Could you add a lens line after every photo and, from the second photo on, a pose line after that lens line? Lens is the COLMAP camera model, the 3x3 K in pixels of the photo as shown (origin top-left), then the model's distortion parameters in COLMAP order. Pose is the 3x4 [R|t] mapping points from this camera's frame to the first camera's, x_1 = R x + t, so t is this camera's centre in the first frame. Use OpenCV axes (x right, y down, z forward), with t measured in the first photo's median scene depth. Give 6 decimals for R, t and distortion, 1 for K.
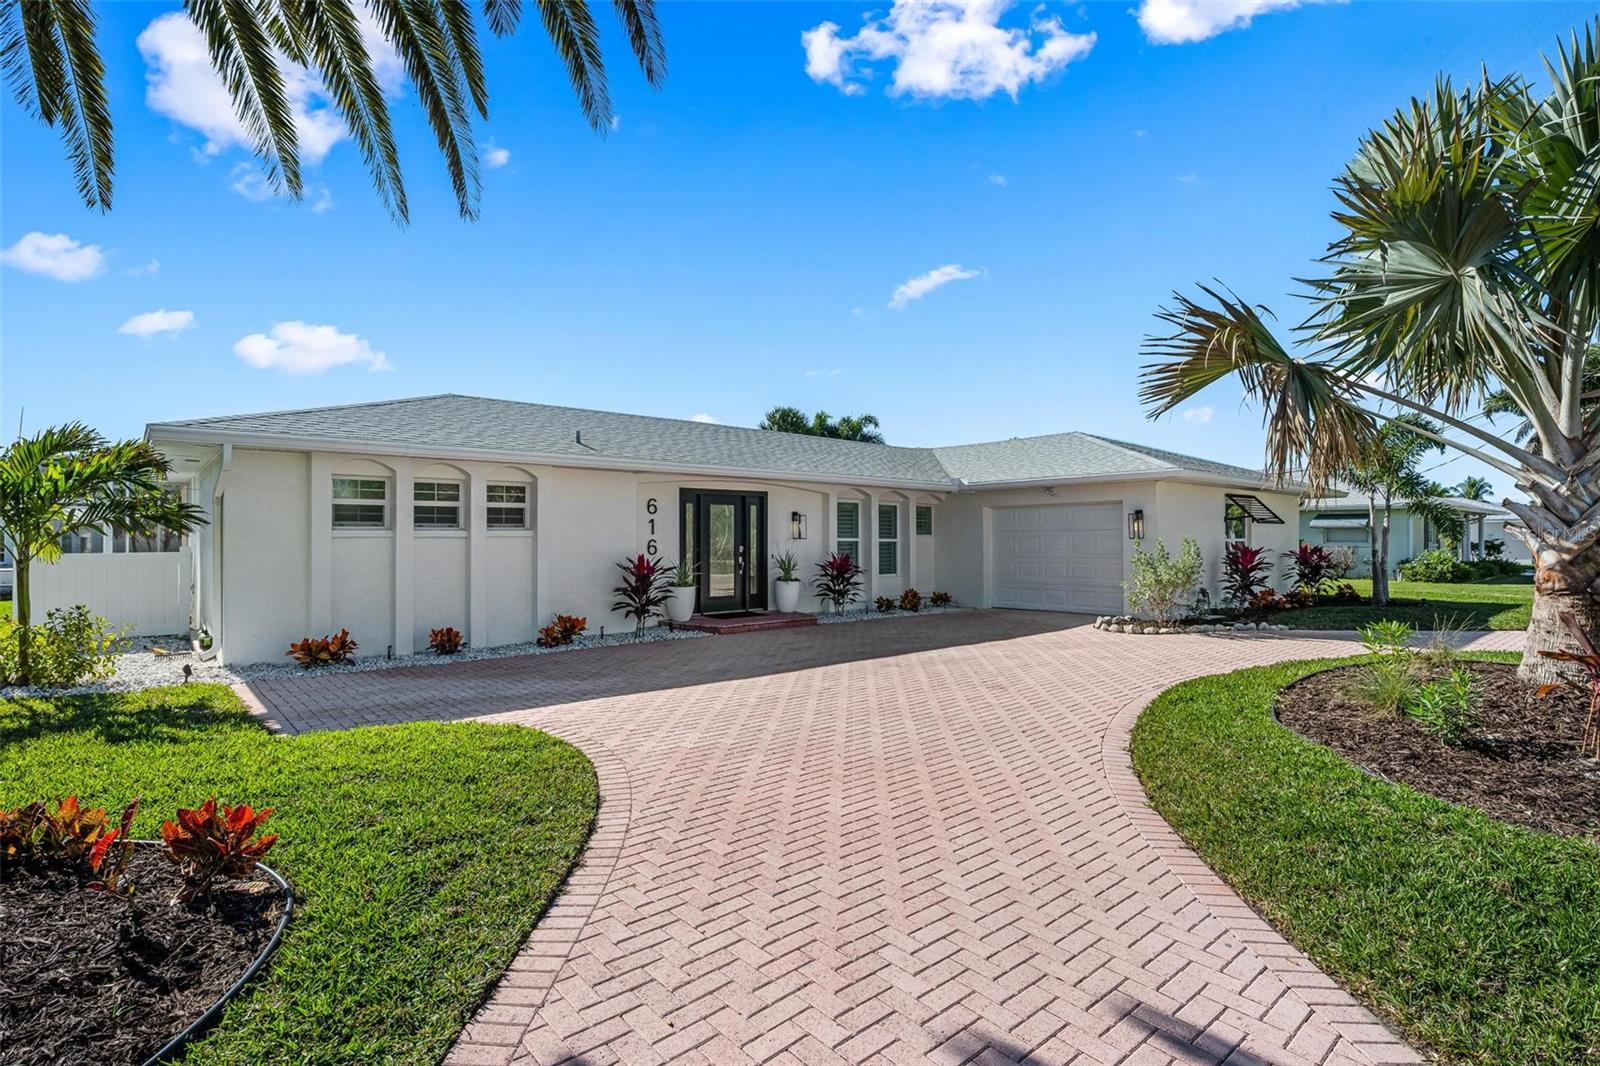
lens RADIAL K [[778.3, 0, 800.0], [0, 778.3, 533.0], [0, 0, 1]] dist [0.001067, -0.000071]
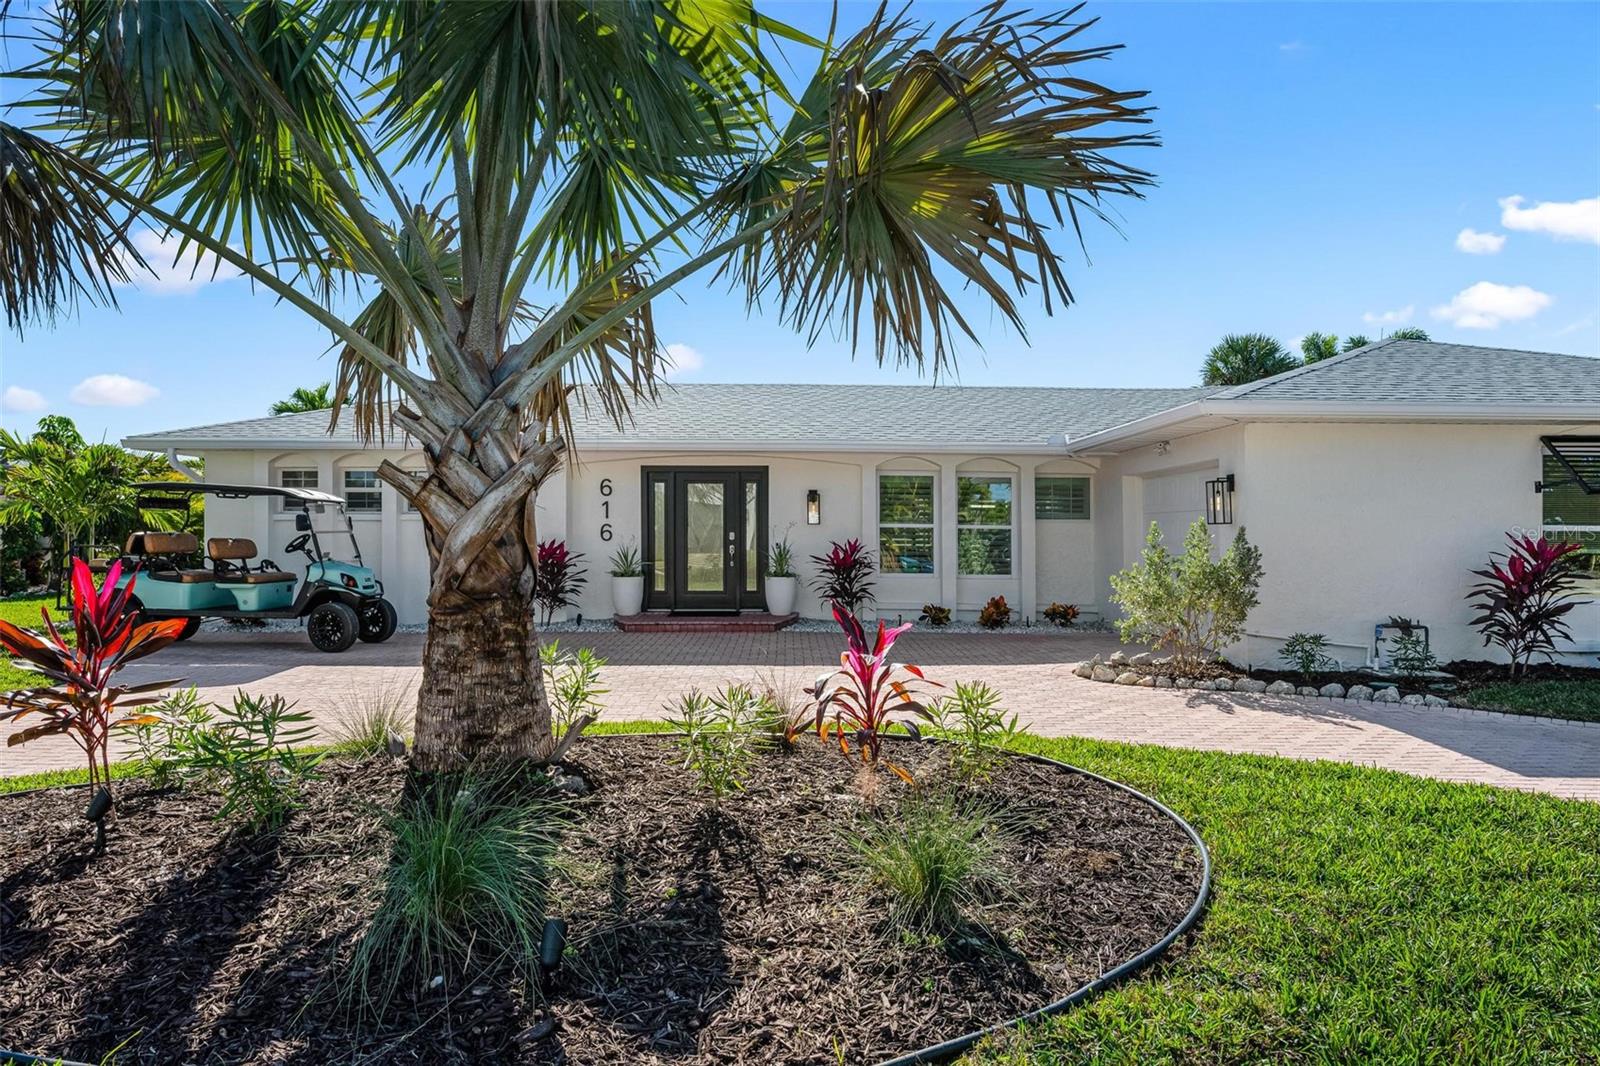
lens RADIAL K [[991.9, 0, 800.8], [0, 991.9, 511.9], [0, 0, 1]] dist [-0.006296, -0.000567]
pose [[0.764873, -0.005788, -0.644155, 0.836201], [-0.000484, 0.999954, -0.009560, 0.006244], [0.644181, 0.007624, 0.764835, 0.296779]]
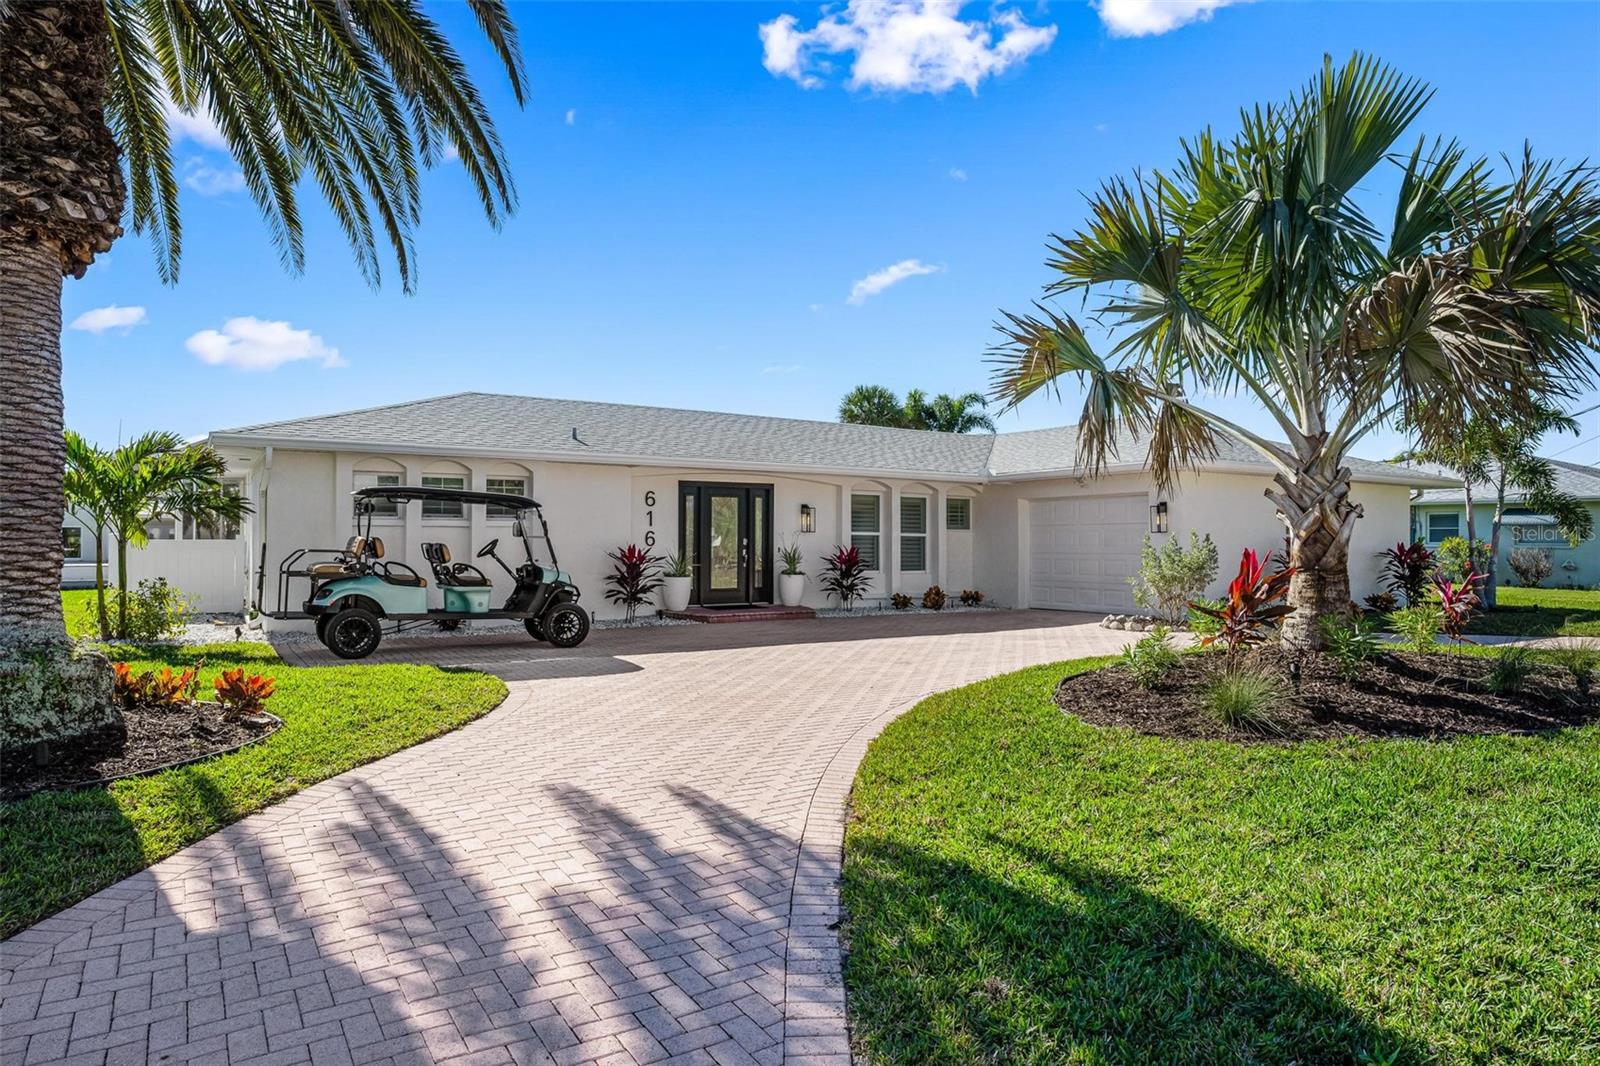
lens RADIAL K [[967.7, 0, 797.8], [0, 967.7, 536.2], [0, 0, 1]] dist [0.002412, -0.000921]
pose [[0.988107, 0.004342, -0.153706, 0.228255], [-0.004021, 0.999989, 0.002395, 0.012934], [0.153715, -0.001748, 0.988114, -0.267332]]
